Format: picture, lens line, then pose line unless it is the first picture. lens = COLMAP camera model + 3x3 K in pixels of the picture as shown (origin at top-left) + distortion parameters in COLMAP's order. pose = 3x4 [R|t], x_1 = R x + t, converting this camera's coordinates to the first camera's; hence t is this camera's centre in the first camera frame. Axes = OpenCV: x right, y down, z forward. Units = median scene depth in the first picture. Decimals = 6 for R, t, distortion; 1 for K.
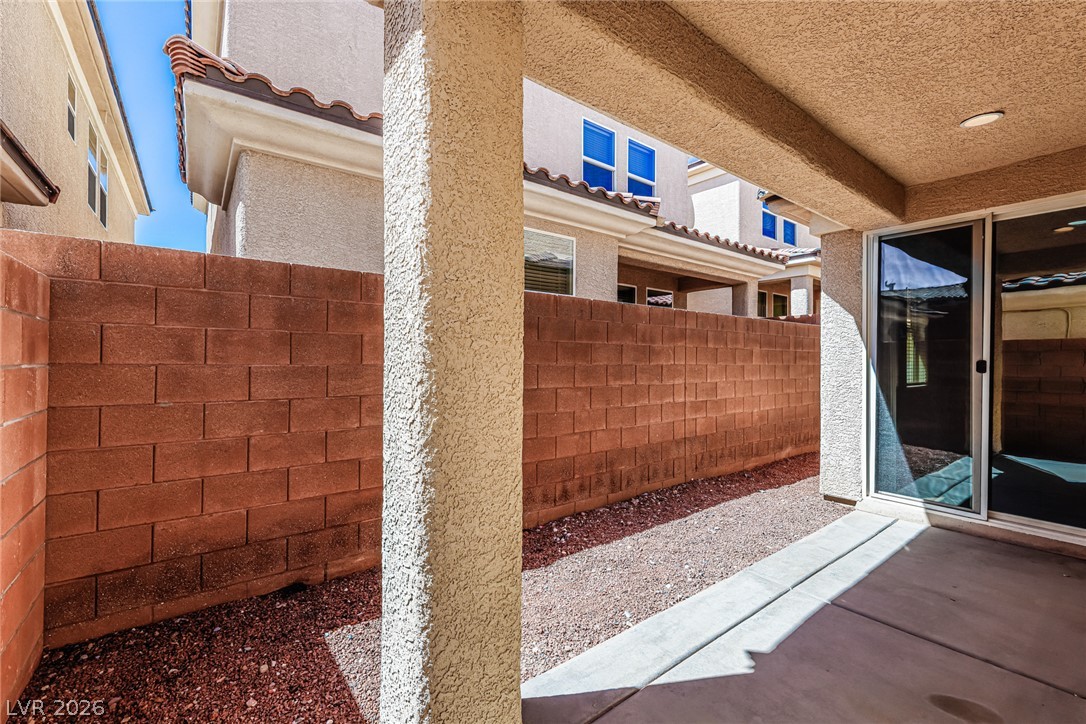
lens RADIAL K [[457.9, 0, 543.2], [0, 457.9, 358.5], [0, 0, 1]] dist [0.003389, -0.000024]
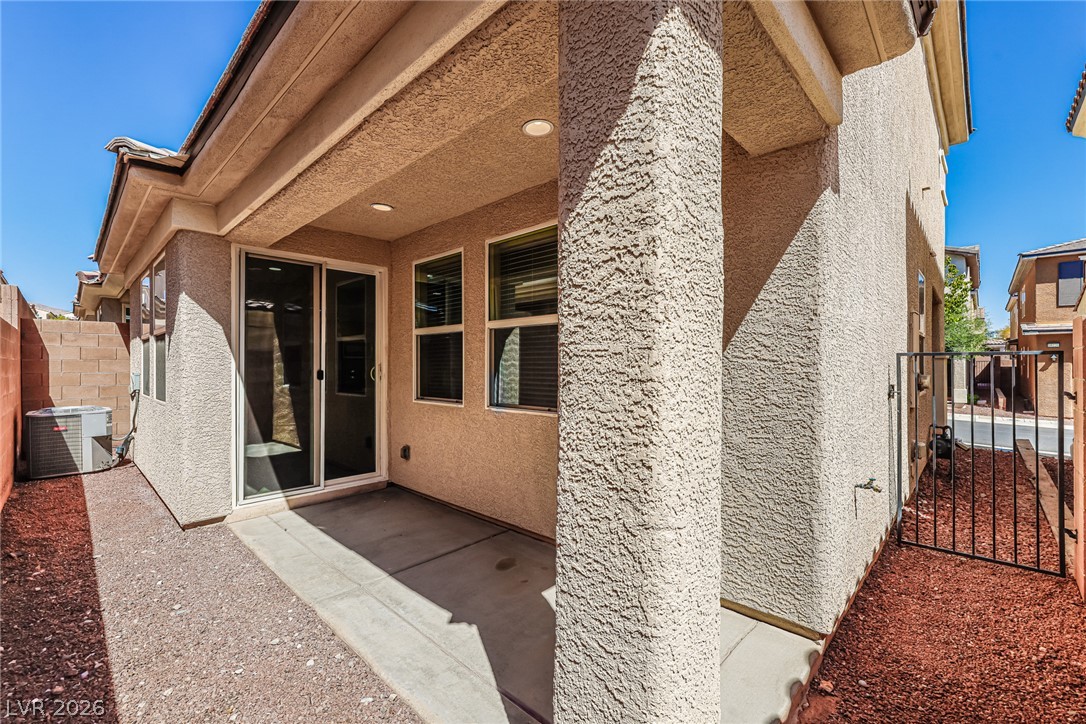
lens RADIAL K [[457.9, 0, 542.6], [0, 457.9, 362.7], [0, 0, 1]] dist [0.003389, -0.000024]
pose [[-0.151958, -0.004124, 0.988378, -0.460416], [-0.001499, 0.999991, 0.003942, -0.024258], [-0.988386, -0.000882, -0.151963, 0.572047]]
